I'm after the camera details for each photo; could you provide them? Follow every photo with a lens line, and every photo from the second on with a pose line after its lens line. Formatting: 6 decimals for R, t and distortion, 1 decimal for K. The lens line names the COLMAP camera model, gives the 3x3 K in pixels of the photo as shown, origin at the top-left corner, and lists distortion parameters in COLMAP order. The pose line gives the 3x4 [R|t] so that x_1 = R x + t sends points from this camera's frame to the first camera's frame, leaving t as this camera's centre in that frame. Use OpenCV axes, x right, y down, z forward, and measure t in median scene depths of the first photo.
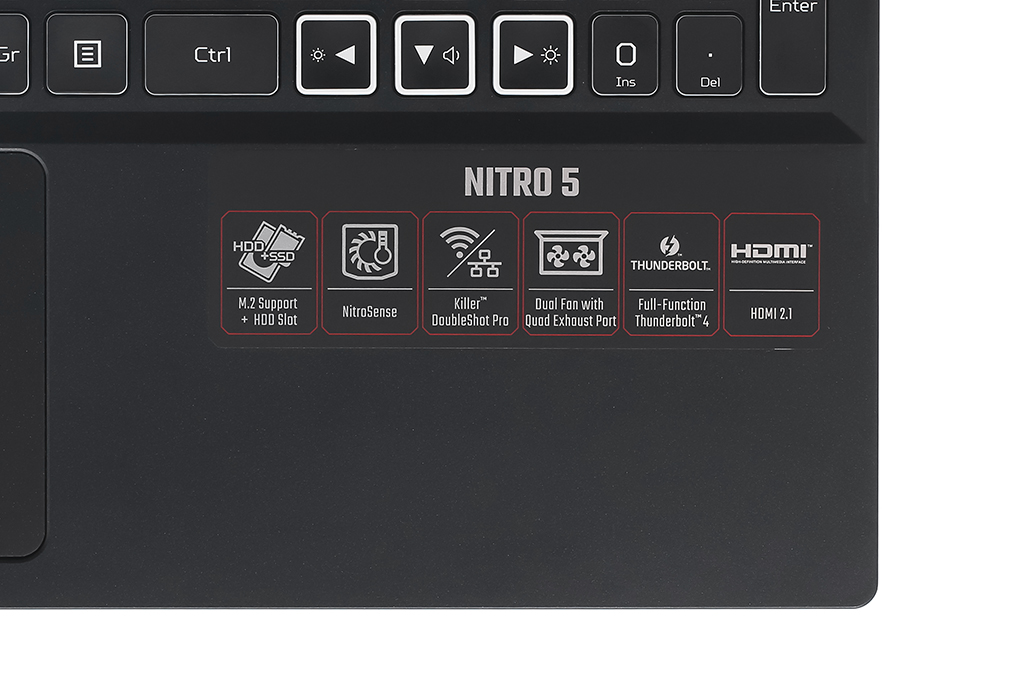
lens RADIAL K [[4628.5, 0, 510.1], [0, 4628.5, 337.7], [0, 0, 1]] dist [-0.067649, 0.000000]
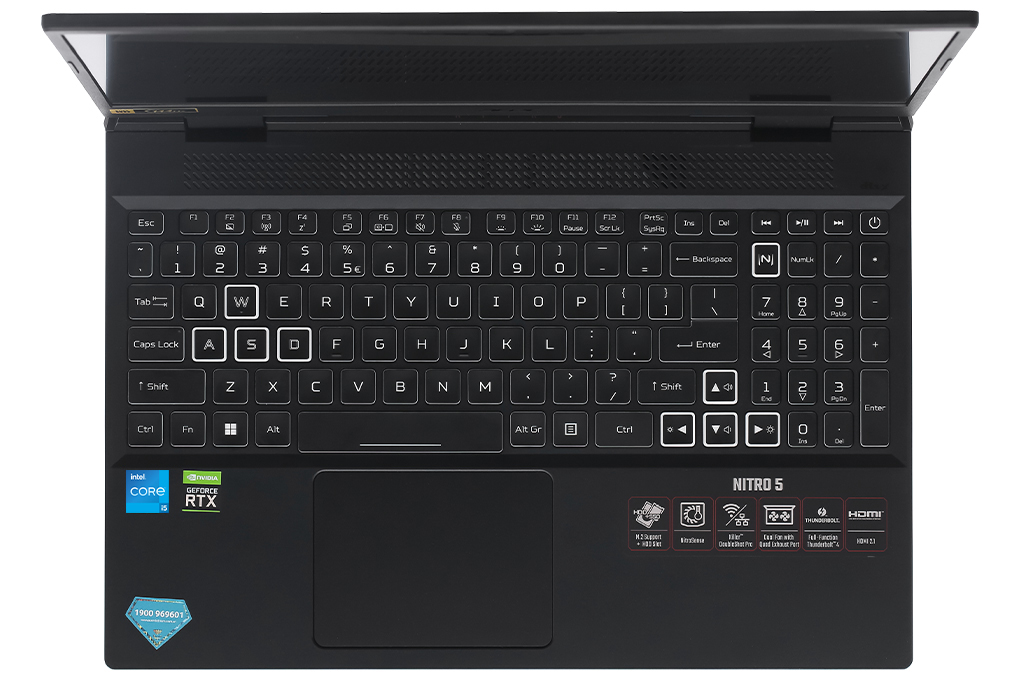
lens RADIAL K [[4628.5, 0, 512.3], [0, 4628.5, 340.0], [0, 0, 1]] dist [-0.067649, 0.000000]
pose [[0.999993, -0.000837, -0.003664, -0.111814], [0.000584, 0.997665, -0.068295, 0.052305], [0.003713, 0.068292, 0.997658, -1.313638]]
